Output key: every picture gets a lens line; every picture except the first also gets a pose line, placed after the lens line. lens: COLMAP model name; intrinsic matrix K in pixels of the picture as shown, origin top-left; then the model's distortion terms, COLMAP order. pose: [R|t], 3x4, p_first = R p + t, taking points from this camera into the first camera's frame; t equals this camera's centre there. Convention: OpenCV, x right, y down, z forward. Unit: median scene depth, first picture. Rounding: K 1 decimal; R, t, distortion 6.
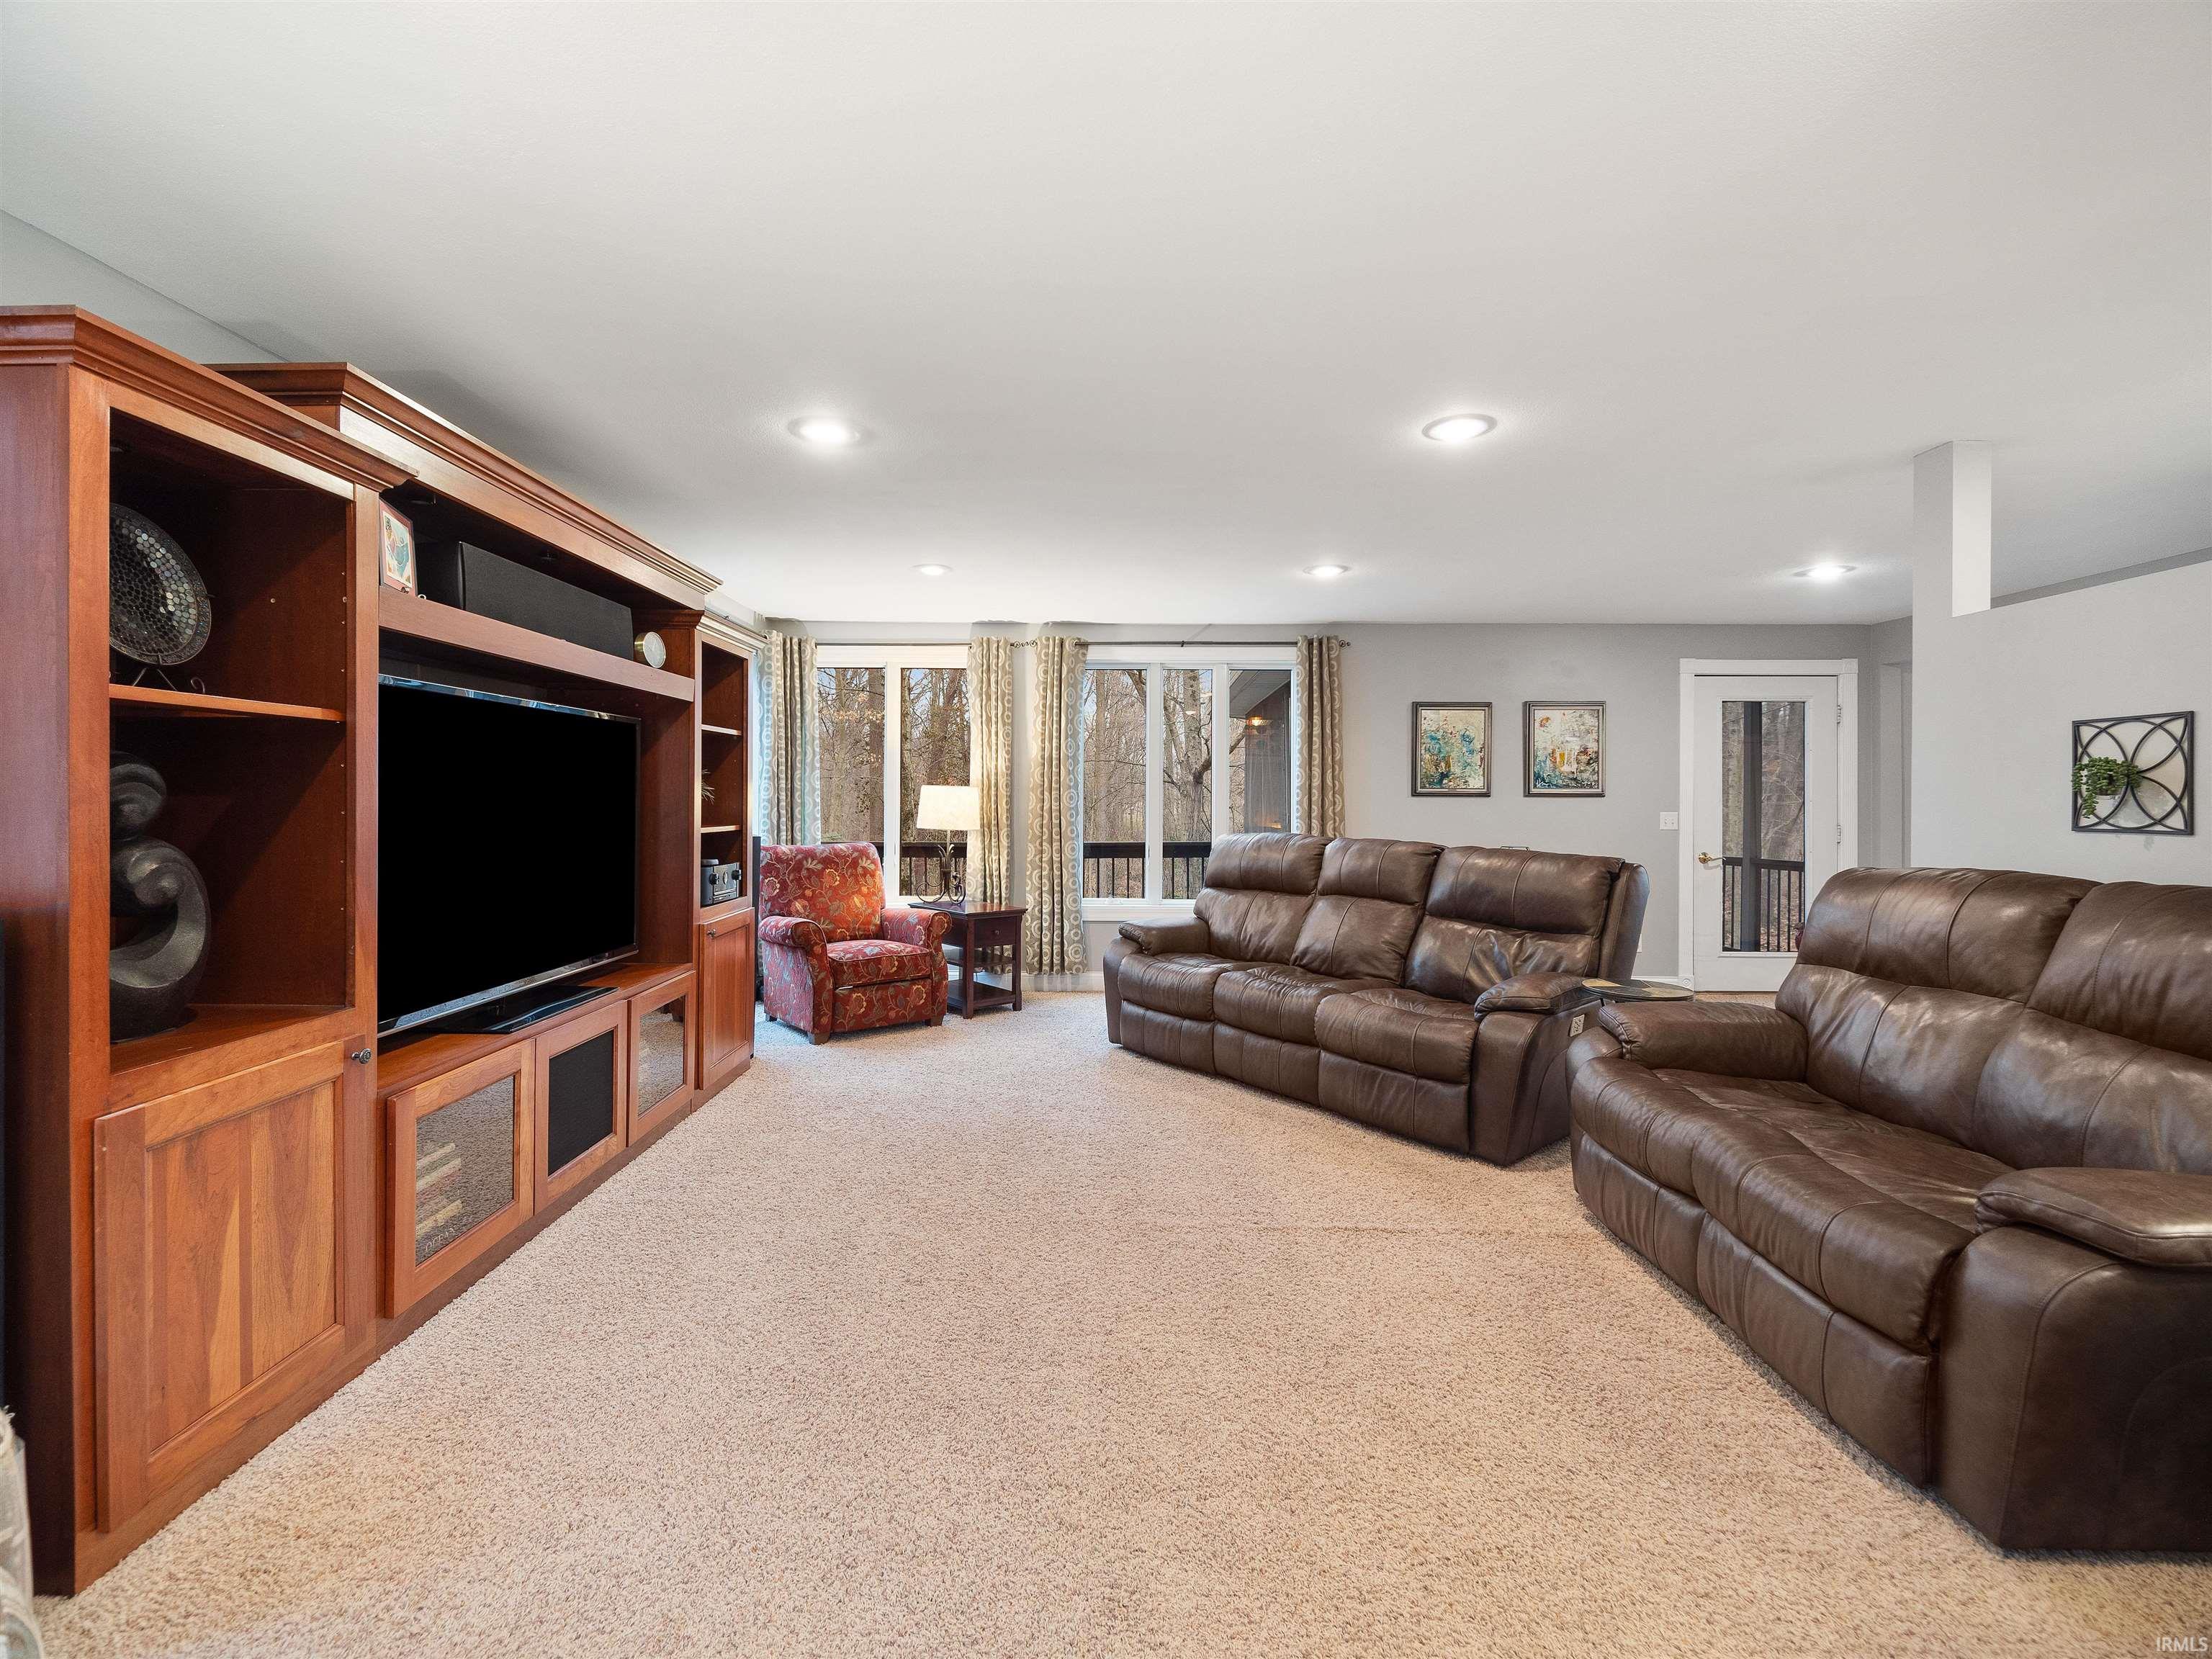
lens RADIAL K [[986.6, 0, 1105.9], [0, 986.6, 794.3], [0, 0, 1]] dist [0.024566, -0.000088]
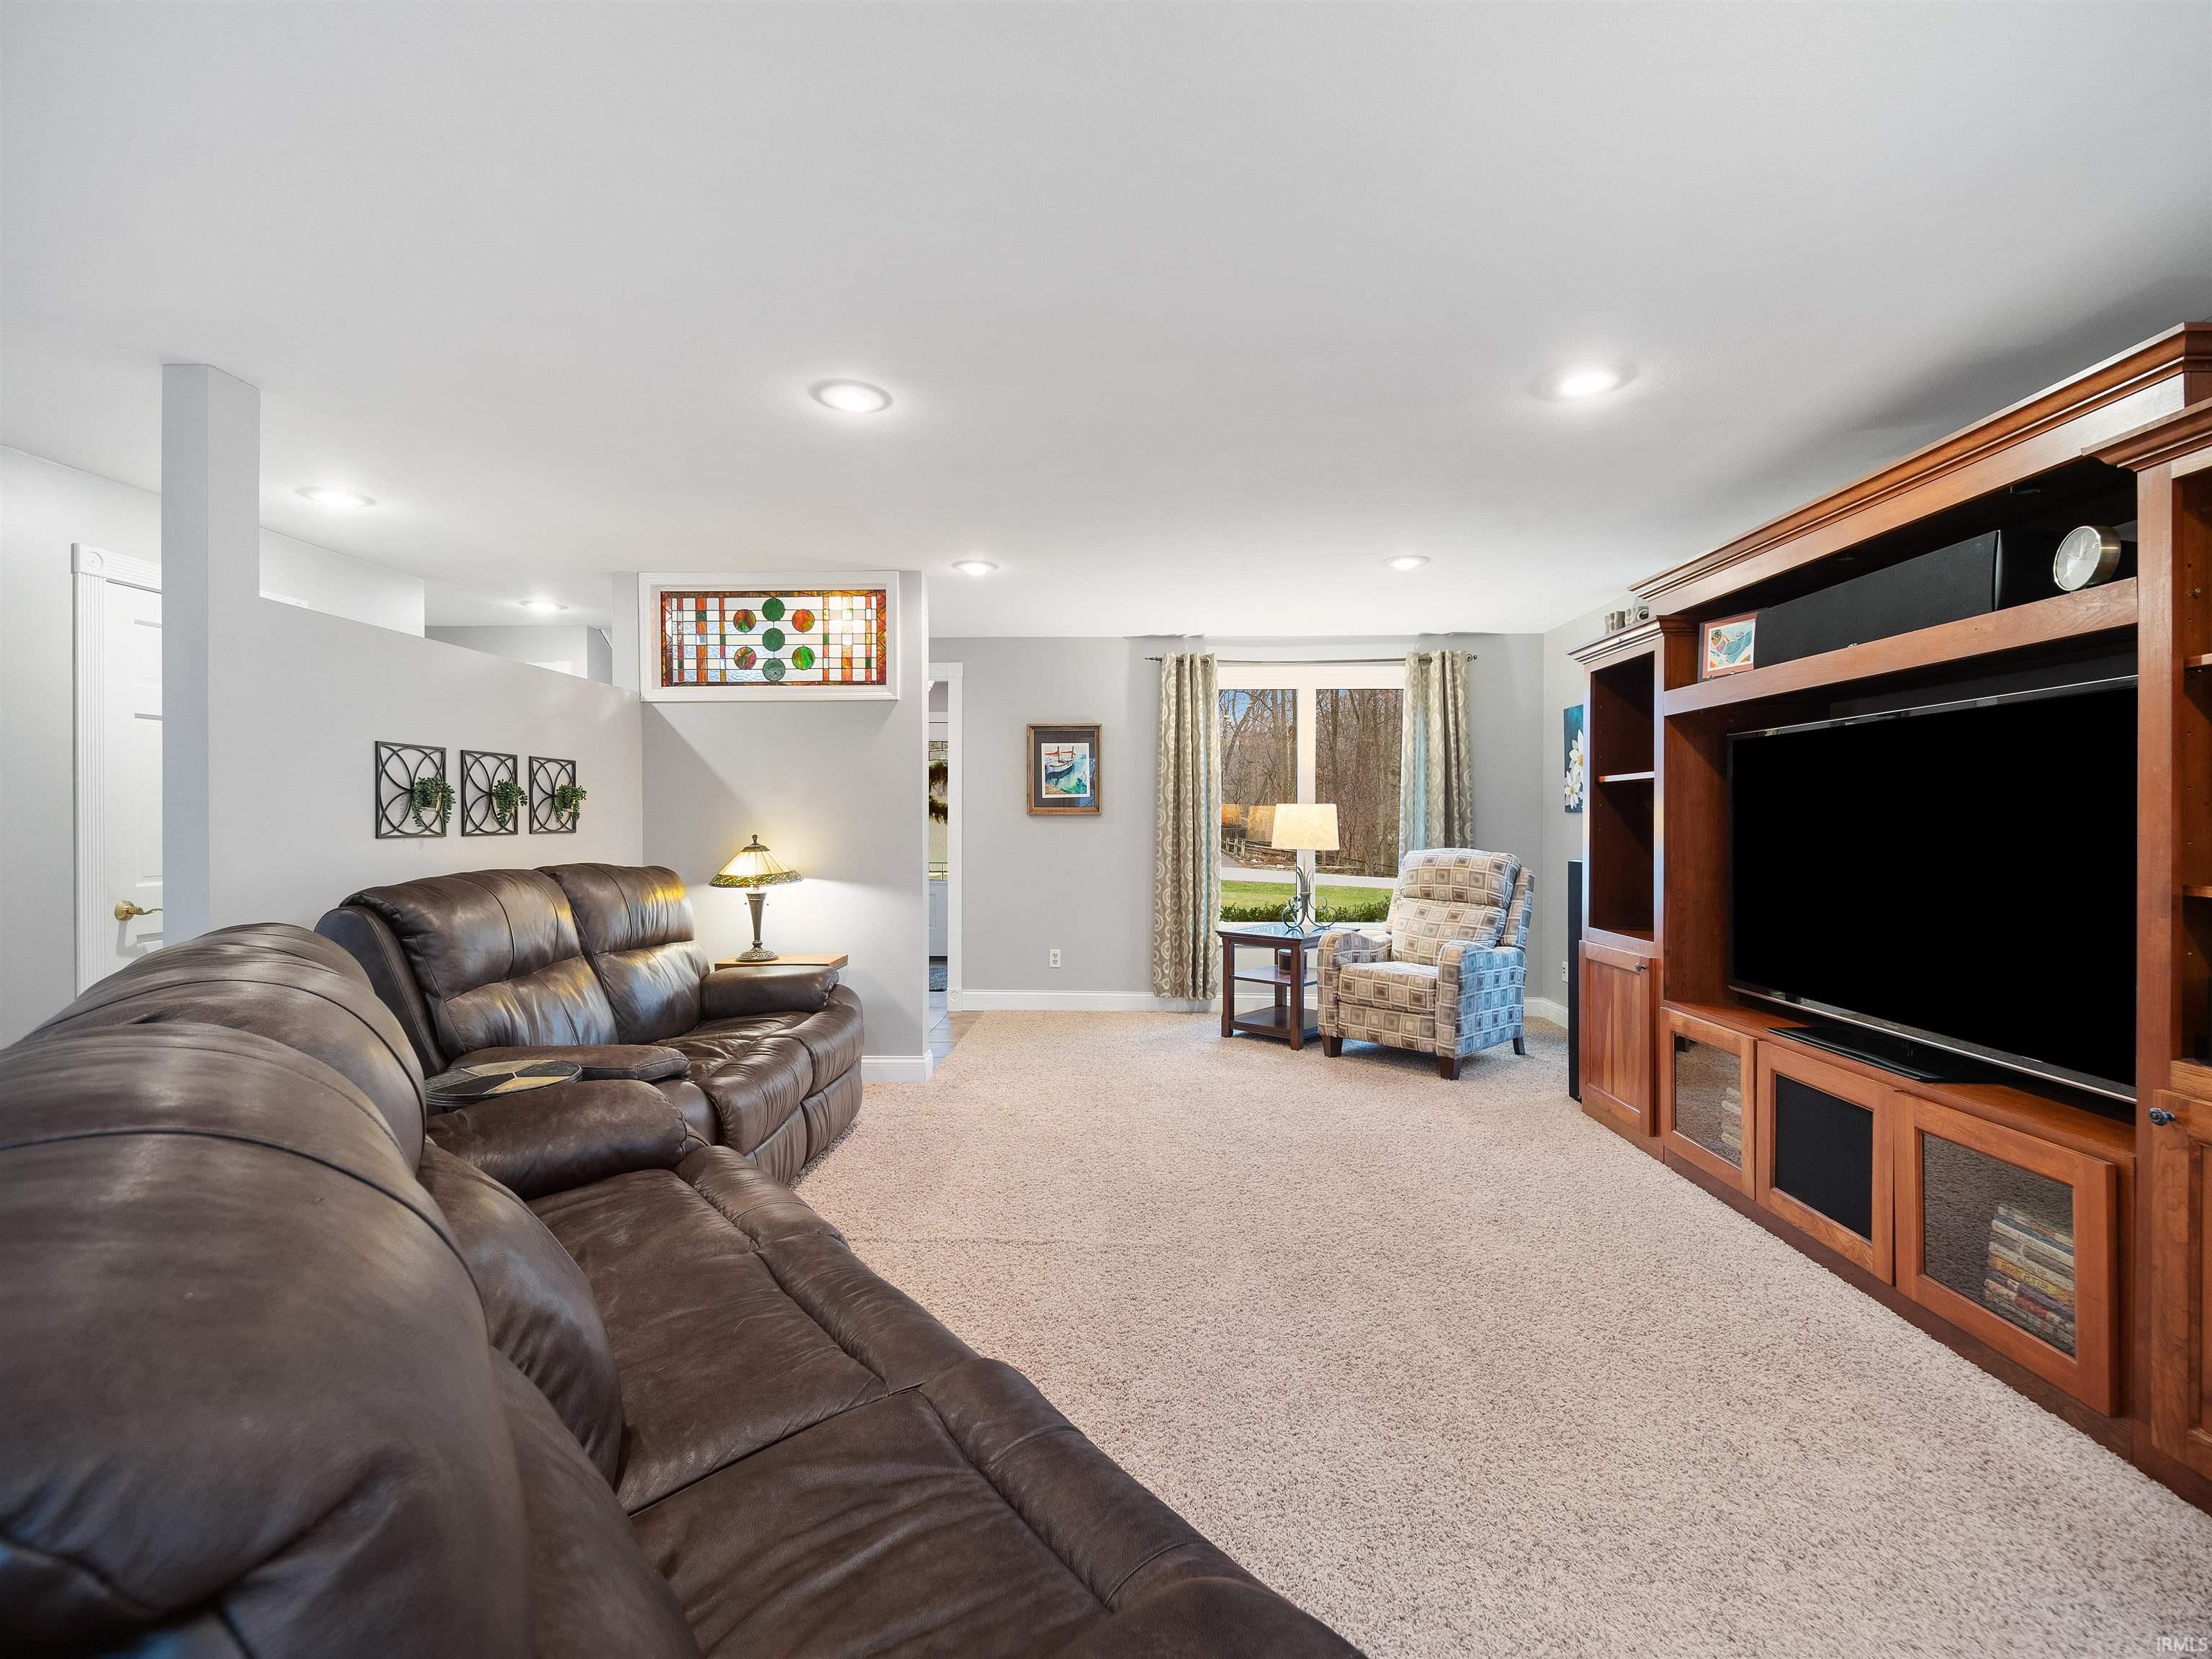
lens RADIAL K [[1002.7, 0, 1096.3], [0, 1002.7, 820.2], [0, 0, 1]] dist [-0.002070, -0.000347]
pose [[-0.999372, -0.008136, 0.034486, 0.114626], [-0.008353, 0.999946, -0.006163, 0.016839], [-0.034434, -0.006447, -0.999386, 2.139728]]
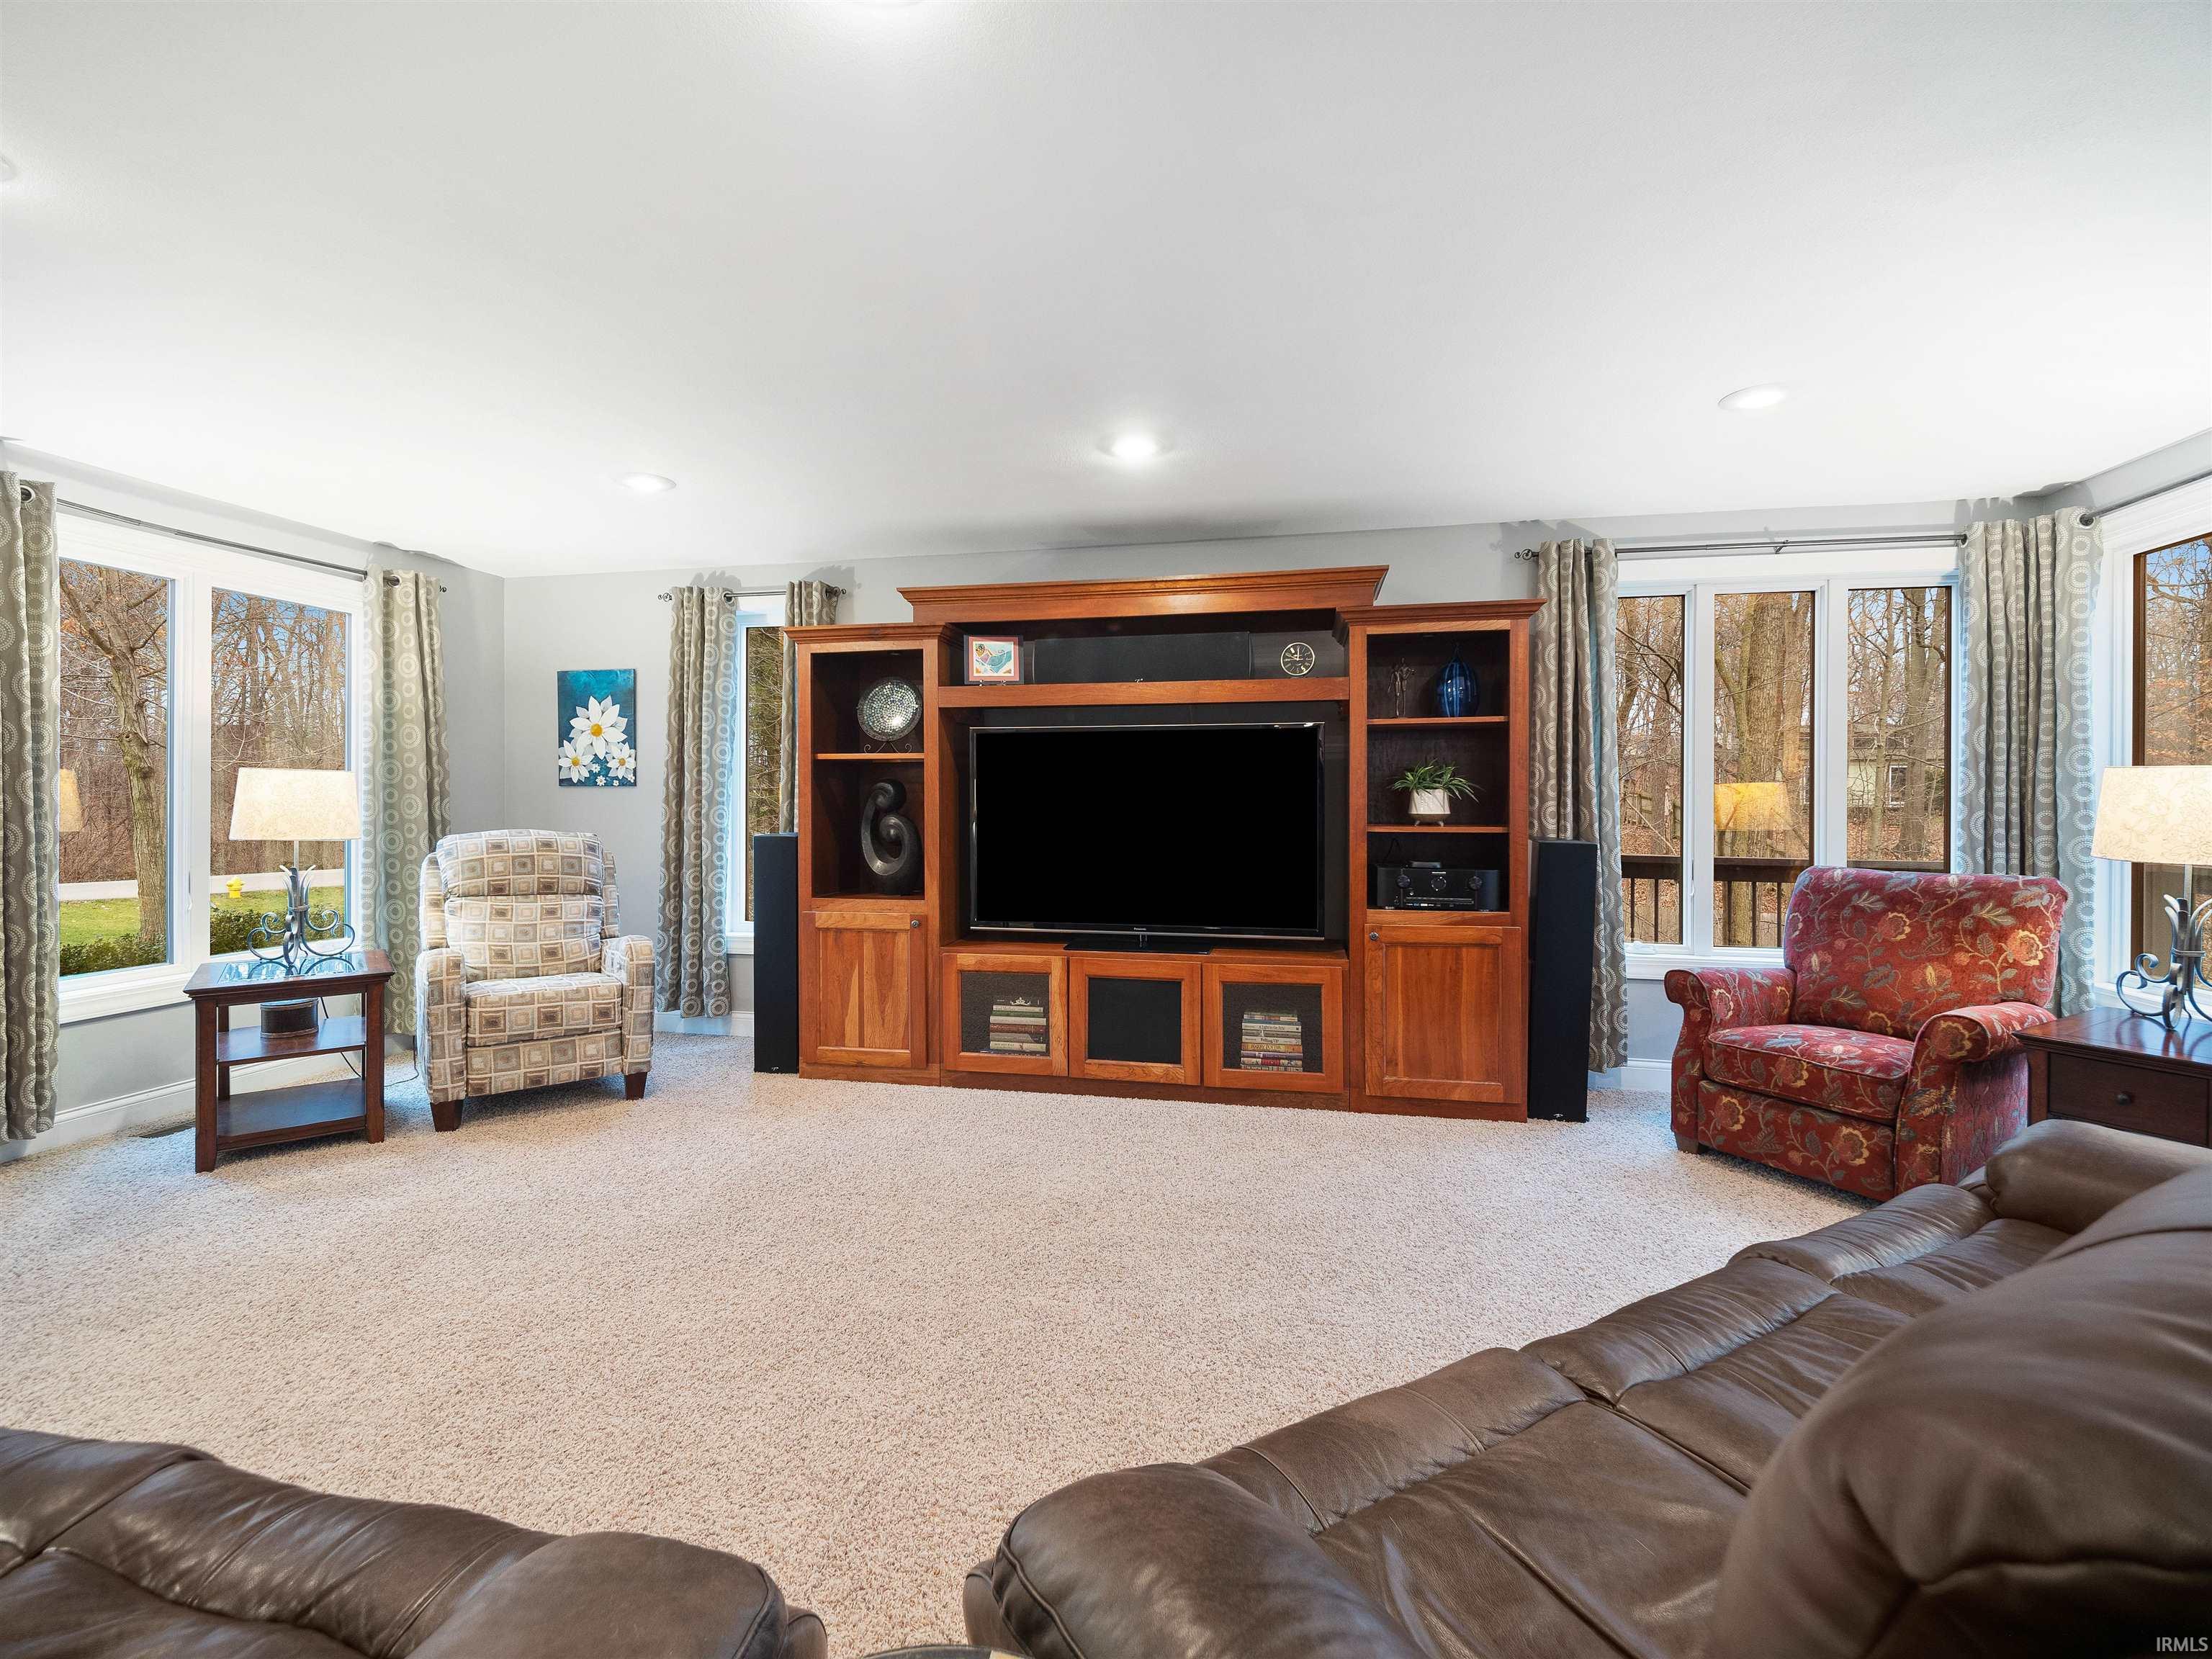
lens RADIAL K [[986.6, 0, 1105.9], [0, 986.6, 794.3], [0, 0, 1]] dist [0.024566, -0.000088]
pose [[-0.196506, -0.007529, -0.980474, 0.868464], [0.003707, 0.999958, -0.008421, 0.014355], [0.980496, -0.005290, -0.196470, 1.353884]]
